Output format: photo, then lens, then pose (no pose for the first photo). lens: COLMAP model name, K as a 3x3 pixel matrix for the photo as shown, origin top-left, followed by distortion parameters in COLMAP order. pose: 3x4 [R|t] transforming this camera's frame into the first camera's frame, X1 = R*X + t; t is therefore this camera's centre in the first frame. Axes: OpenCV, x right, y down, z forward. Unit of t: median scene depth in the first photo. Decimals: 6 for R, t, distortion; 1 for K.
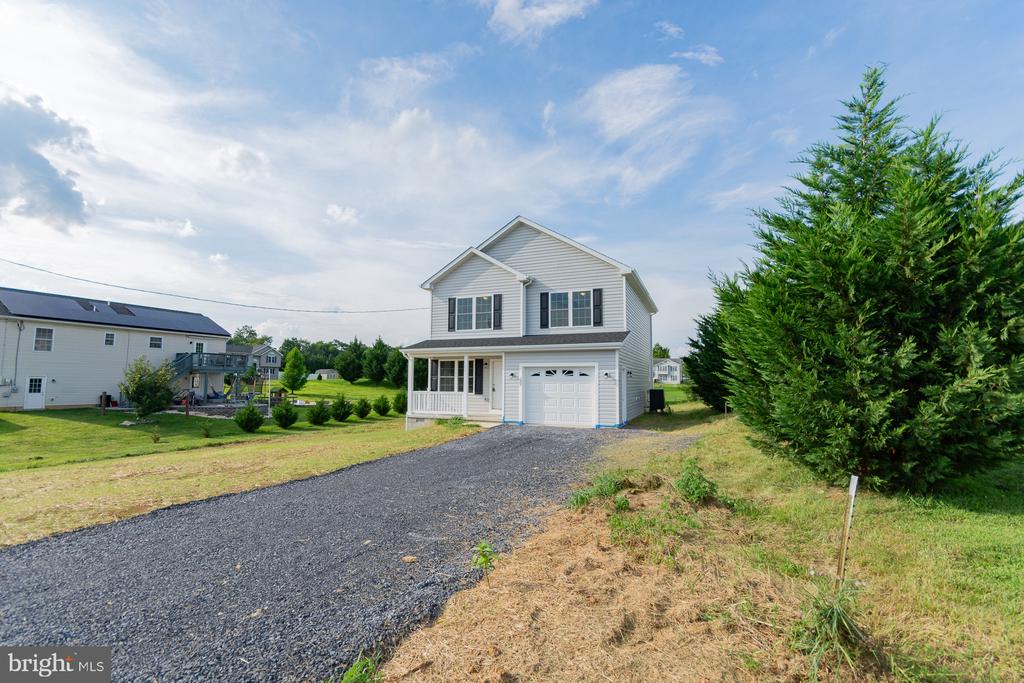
lens RADIAL K [[462.6, 0, 511.0], [0, 462.6, 364.6], [0, 0, 1]] dist [0.013353, -0.003674]
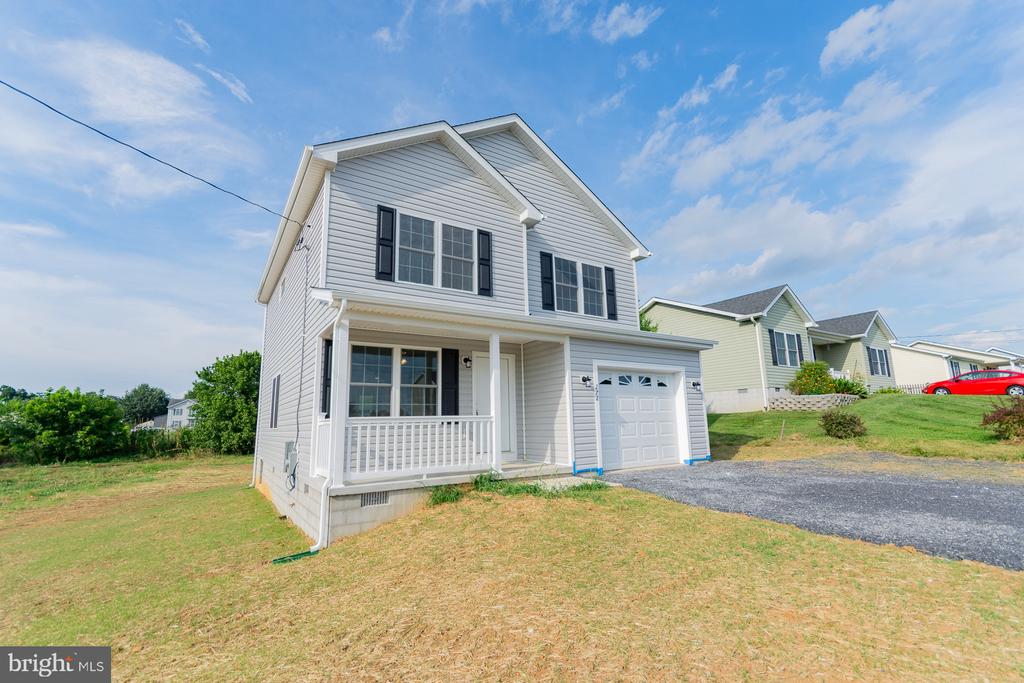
lens RADIAL K [[462.6, 0, 511.4], [0, 462.6, 368.7], [0, 0, 1]] dist [0.013353, -0.003674]
pose [[0.553666, 0.080964, 0.828793, -0.412185], [-0.003041, 0.995452, -0.095214, 0.050360], [-0.832733, 0.050196, 0.551395, 0.660429]]
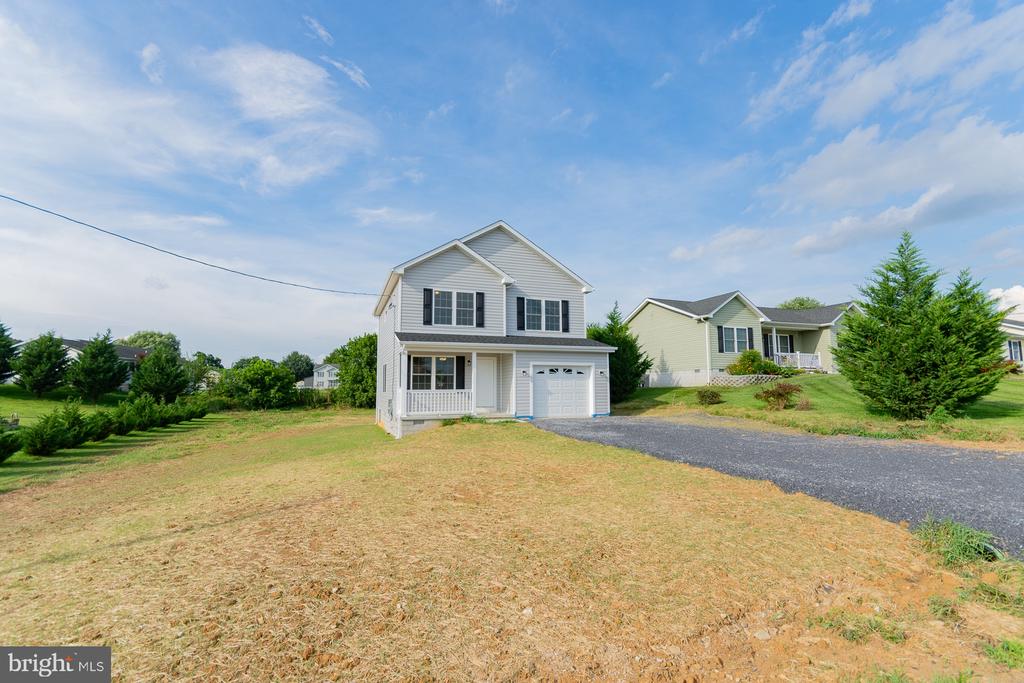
lens RADIAL K [[462.6, 0, 518.9], [0, 462.6, 364.1], [0, 0, 1]] dist [0.013353, -0.003674]
pose [[0.714510, 0.029686, 0.698995, -0.632624], [-0.016416, 0.999536, -0.025670, 0.026084], [-0.699432, 0.006867, 0.714666, 0.215411]]
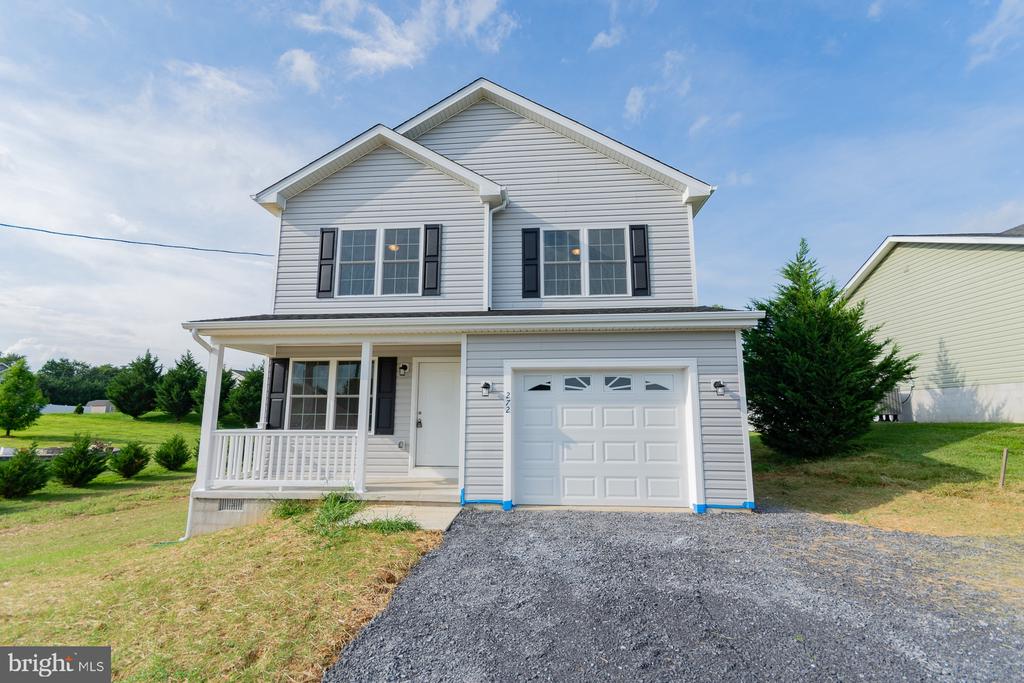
lens RADIAL K [[462.6, 0, 514.7], [0, 462.6, 350.2], [0, 0, 1]] dist [0.013353, -0.003674]
pose [[0.949926, 0.040317, 0.309865, -0.088711], [-0.007391, 0.994263, -0.106707, 0.028292], [-0.312389, 0.099074, 0.944774, 0.502700]]
